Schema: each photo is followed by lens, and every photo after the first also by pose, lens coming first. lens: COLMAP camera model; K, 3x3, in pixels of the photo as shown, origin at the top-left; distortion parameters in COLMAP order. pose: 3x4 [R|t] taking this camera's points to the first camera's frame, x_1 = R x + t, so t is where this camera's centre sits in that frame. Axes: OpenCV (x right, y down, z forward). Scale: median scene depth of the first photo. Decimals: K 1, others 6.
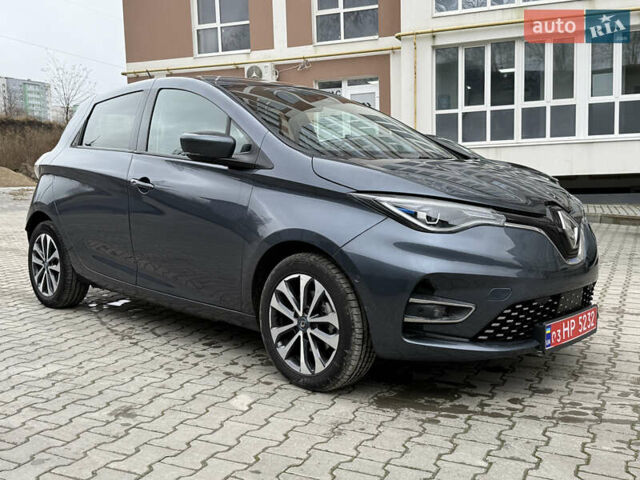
lens RADIAL K [[664.3, 0, 311.7], [0, 664.3, 242.8], [0, 0, 1]] dist [0.044072, 0.000000]
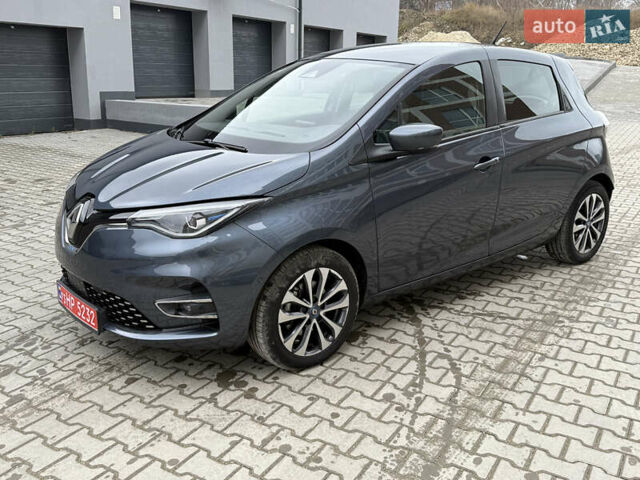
lens RADIAL K [[631.3, 0, 316.6], [0, 631.3, 236.3], [0, 0, 1]] dist [0.047333, 0.000000]
pose [[-0.094541, 0.280094, -0.955306, 1.374225], [-0.119633, 0.949453, 0.290217, -0.352097], [0.988307, 0.141723, -0.056254, 1.480342]]
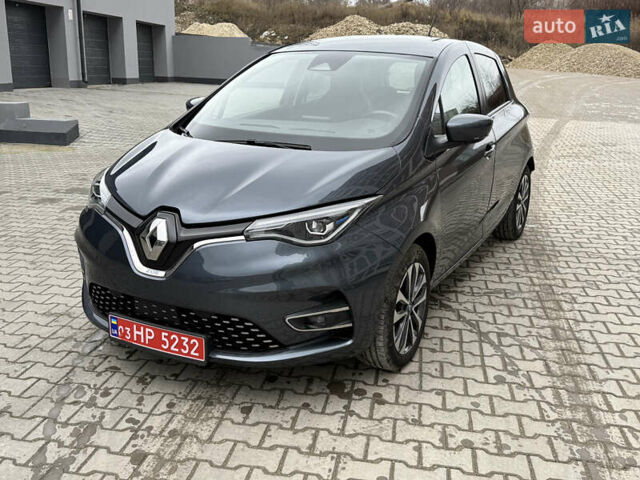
lens RADIAL K [[664.3, 0, 315.3], [0, 664.3, 216.6], [0, 0, 1]] dist [0.044072, 0.000000]
pose [[0.283799, 0.246369, -0.926693, 1.343191], [-0.126871, 0.967580, 0.218385, -0.292709], [0.950453, 0.055593, 0.305856, 0.938922]]
